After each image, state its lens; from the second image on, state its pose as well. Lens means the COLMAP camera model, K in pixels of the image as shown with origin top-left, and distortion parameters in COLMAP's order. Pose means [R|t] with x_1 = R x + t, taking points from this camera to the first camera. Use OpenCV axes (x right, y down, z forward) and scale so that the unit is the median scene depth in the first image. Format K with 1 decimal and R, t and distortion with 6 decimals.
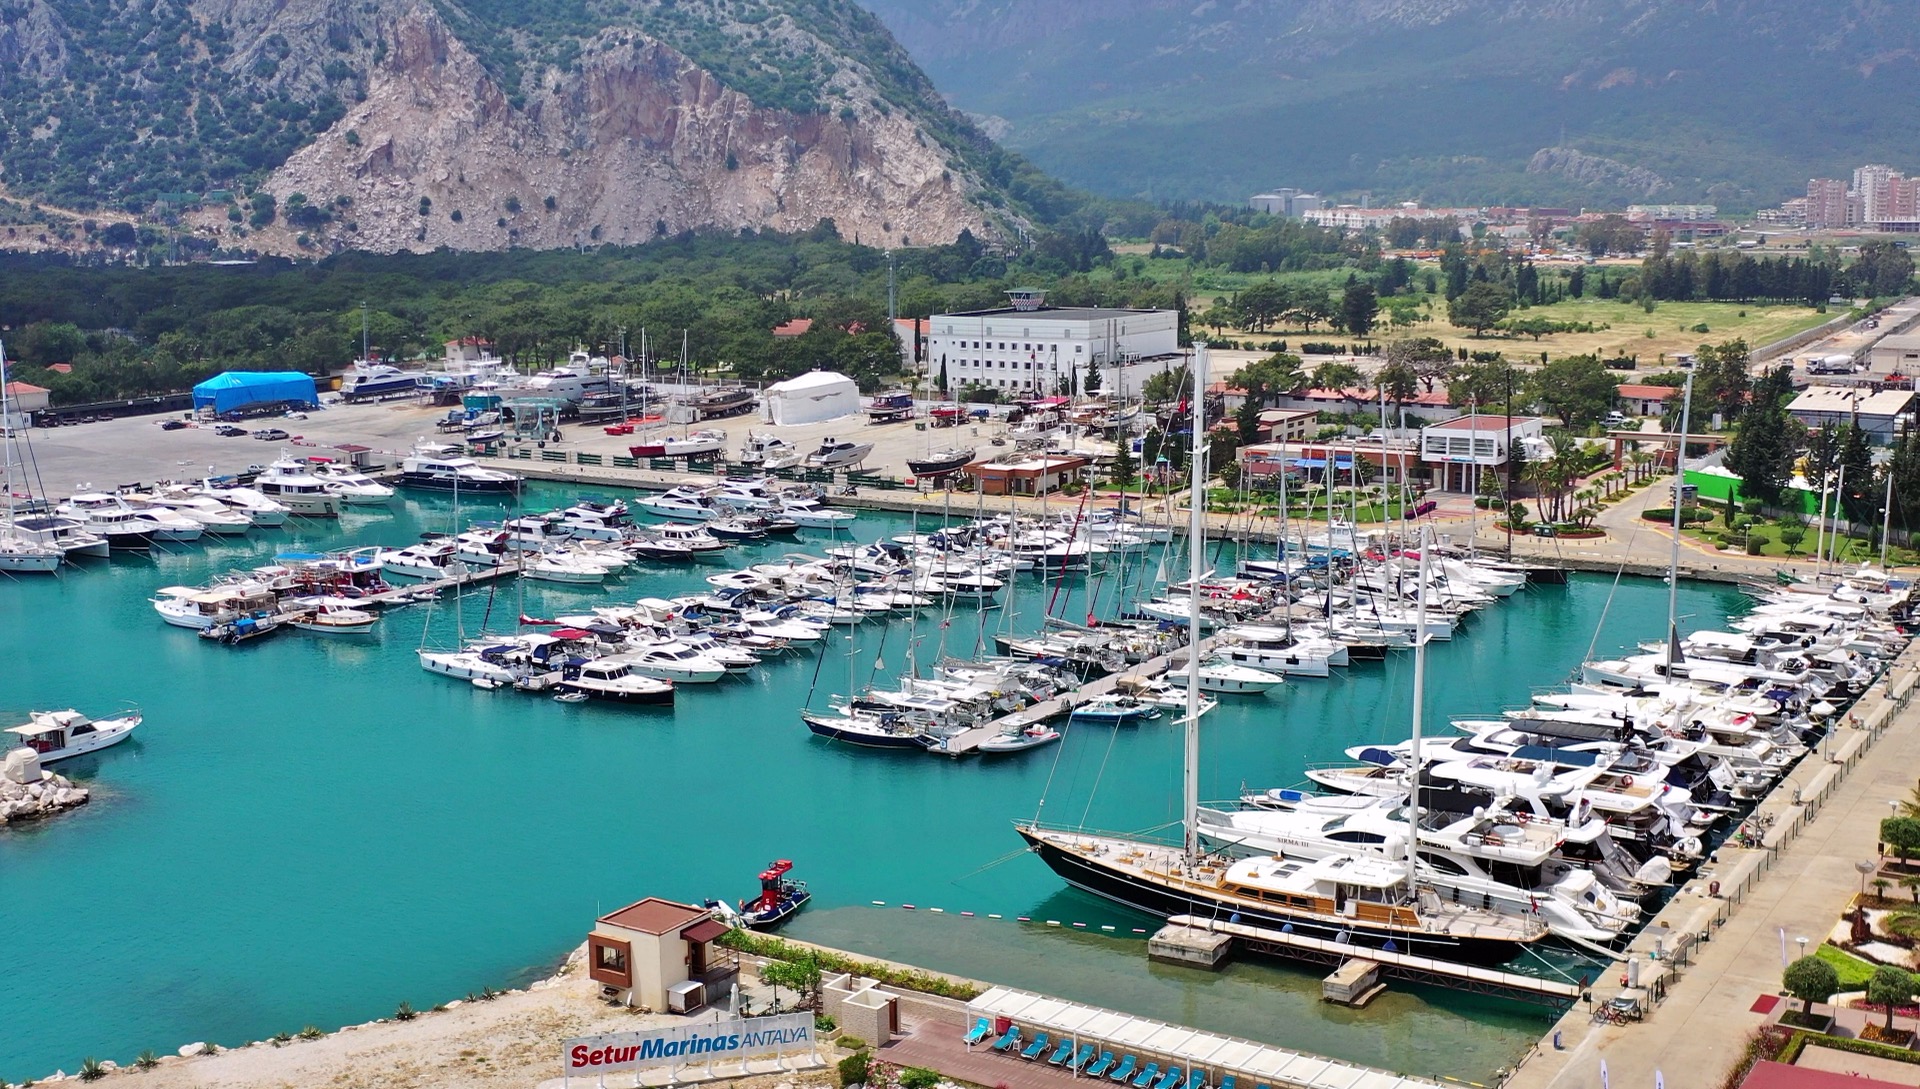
lens RADIAL K [[2170.4, 0, 963.5], [0, 2170.4, 588.8], [0, 0, 1]] dist [0.002682, -0.010019]
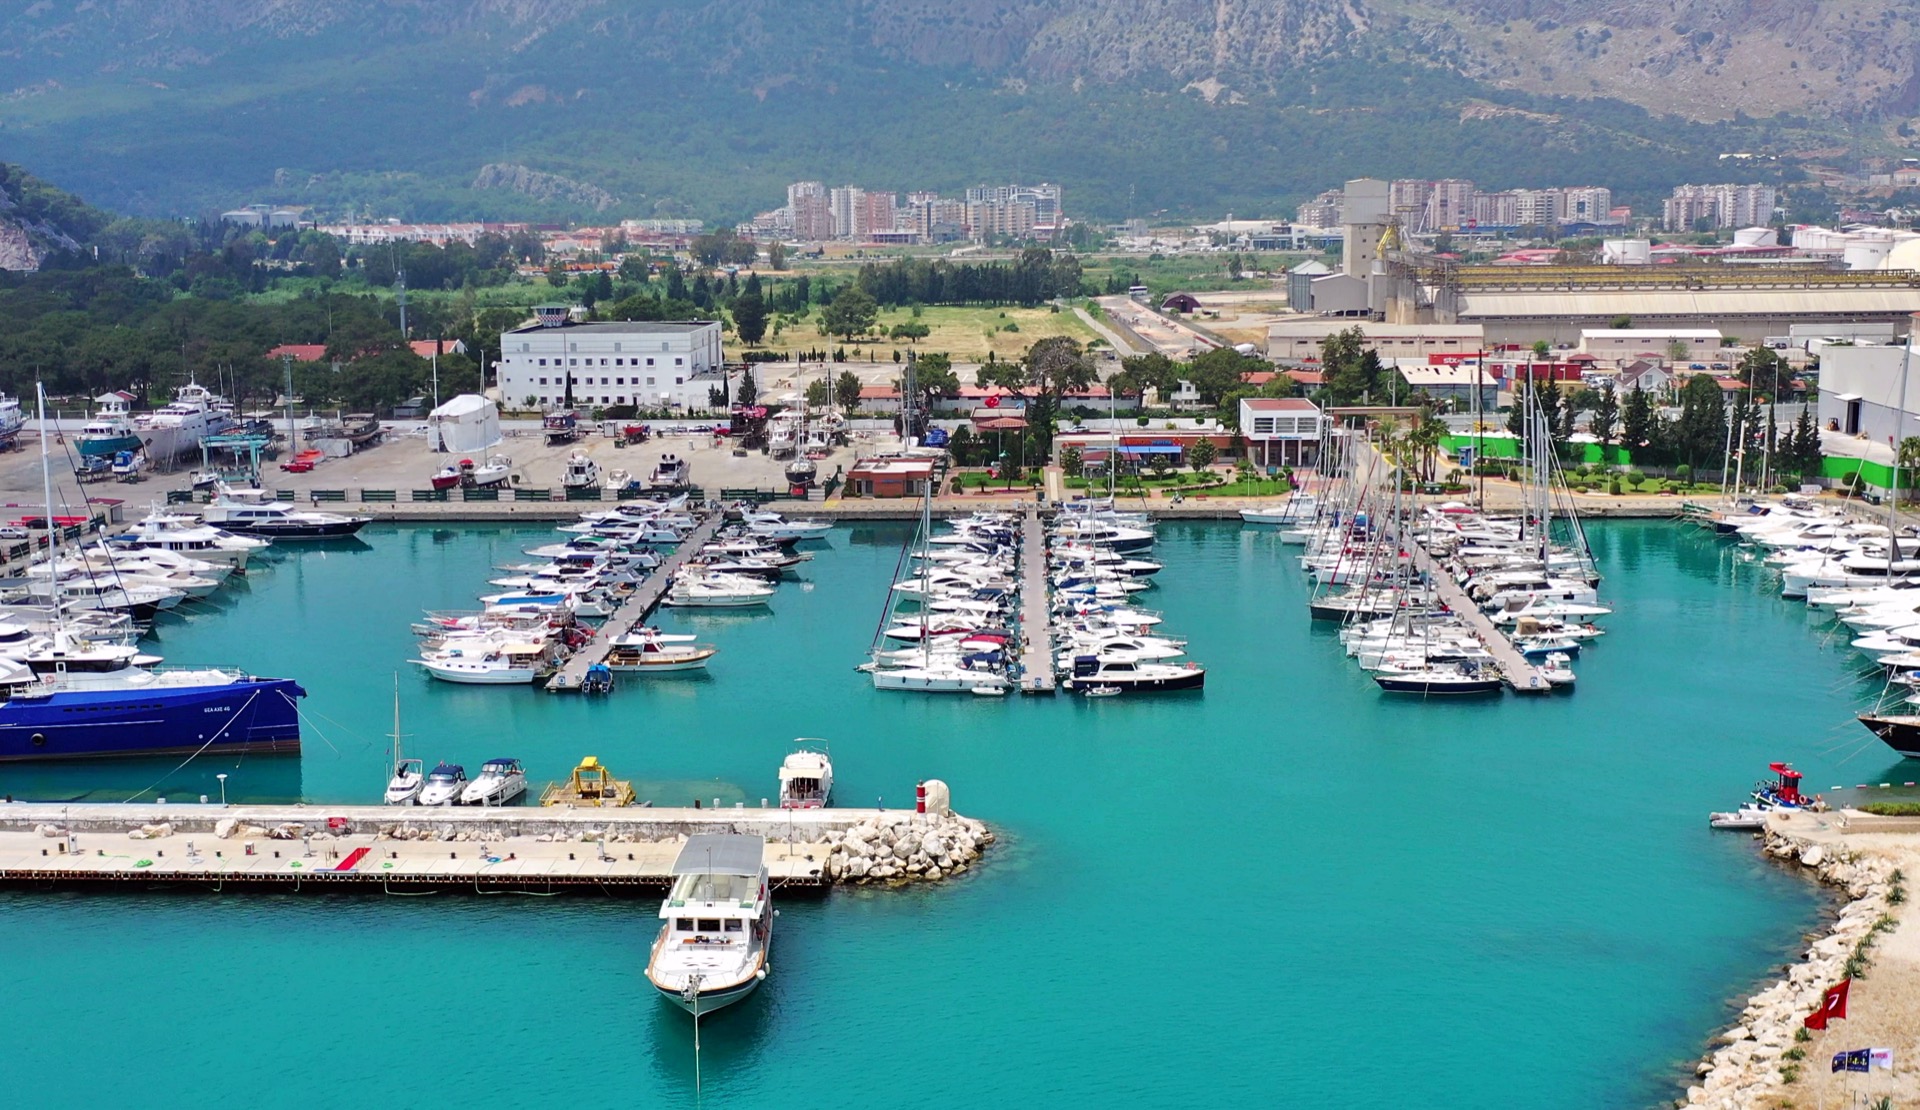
lens RADIAL K [[2231.7, 0, 960.0], [0, 2231.7, 555.0], [0, 0, 1]] dist [0.010924, -0.020030]
pose [[0.864433, -0.079681, 0.496393, -0.124277], [0.093055, 0.995658, -0.002226, -0.002959], [-0.494061, 0.048116, 0.868095, 0.019907]]
